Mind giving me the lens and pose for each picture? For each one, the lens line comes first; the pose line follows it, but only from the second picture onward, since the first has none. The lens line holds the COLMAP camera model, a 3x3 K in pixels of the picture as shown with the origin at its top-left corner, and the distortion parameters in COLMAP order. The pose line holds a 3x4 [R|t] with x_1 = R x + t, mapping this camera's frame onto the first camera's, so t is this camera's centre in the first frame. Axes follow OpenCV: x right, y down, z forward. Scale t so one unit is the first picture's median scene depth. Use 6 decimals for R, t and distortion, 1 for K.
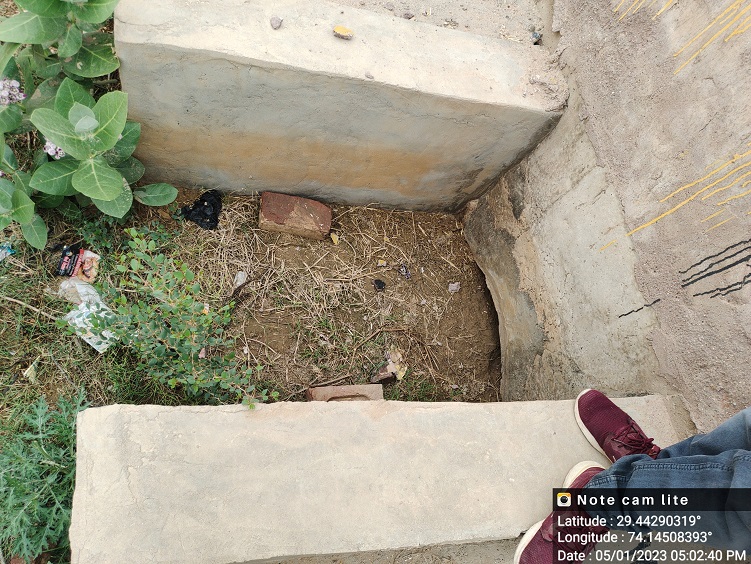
lens RADIAL K [[574.3, 0, 374.3], [0, 574.3, 287.2], [0, 0, 1]] dist [0.098388, -0.169182]
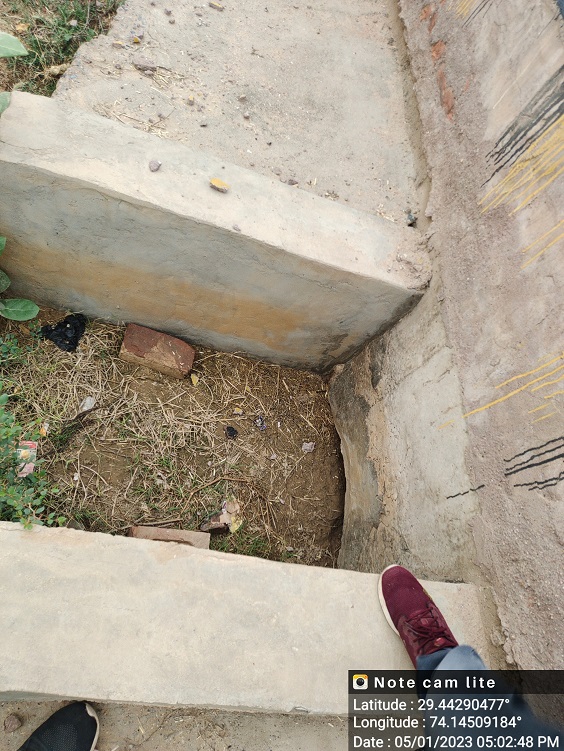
lens RADIAL K [[574.3, 0, 282.0], [0, 574.3, 375.5], [0, 0, 1]] dist [0.098388, -0.169182]
pose [[0.988420, 0.151513, -0.008377, 0.106769], [-0.151406, 0.981026, -0.121094, 0.007707], [-0.010129, 0.120960, 0.992606, 0.001303]]
